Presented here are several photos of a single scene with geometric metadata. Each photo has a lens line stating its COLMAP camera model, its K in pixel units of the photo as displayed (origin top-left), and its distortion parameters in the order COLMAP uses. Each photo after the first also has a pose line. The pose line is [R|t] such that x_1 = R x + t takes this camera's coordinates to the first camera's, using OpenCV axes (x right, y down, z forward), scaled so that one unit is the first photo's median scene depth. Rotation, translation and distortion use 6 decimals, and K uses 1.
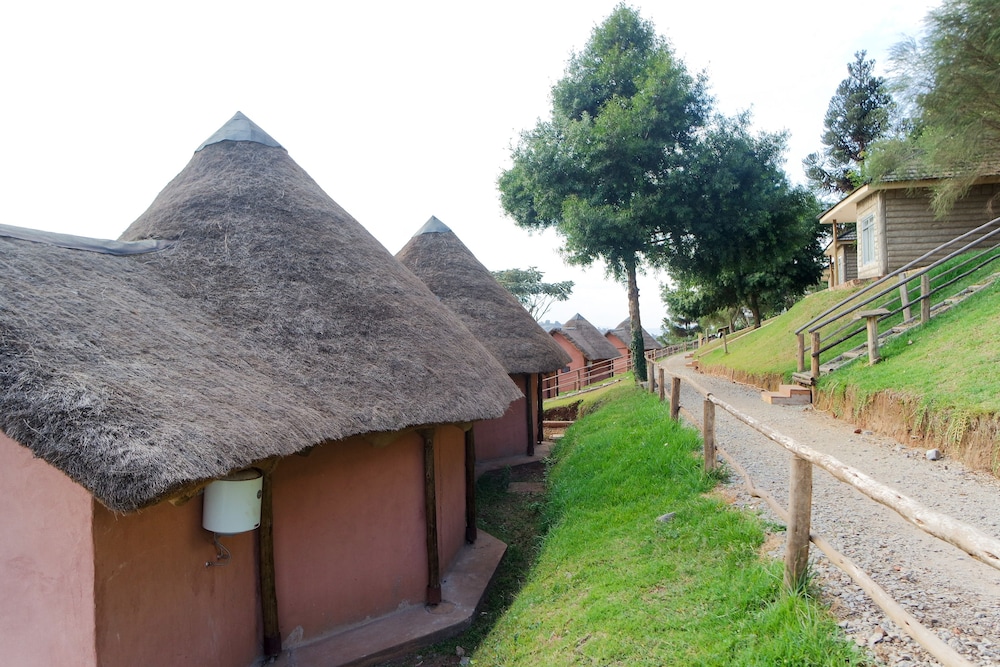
lens RADIAL K [[733.2, 0, 511.7], [0, 733.2, 321.0], [0, 0, 1]] dist [-0.070668, 0.051892]
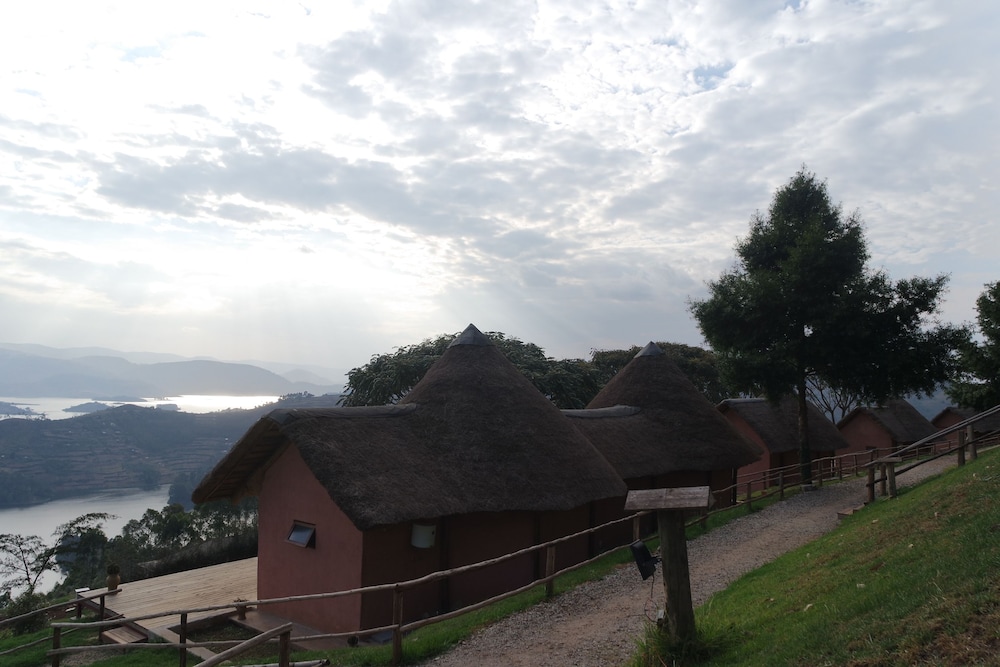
lens RADIAL K [[733.2, 0, 511.7], [0, 733.2, 321.0], [0, 0, 1]] dist [-0.070668, 0.051892]
pose [[0.886582, 0.008240, -0.462497, 0.747159], [-0.040093, 0.997447, -0.059086, -0.244431], [0.460830, 0.070927, 0.884650, -0.783942]]
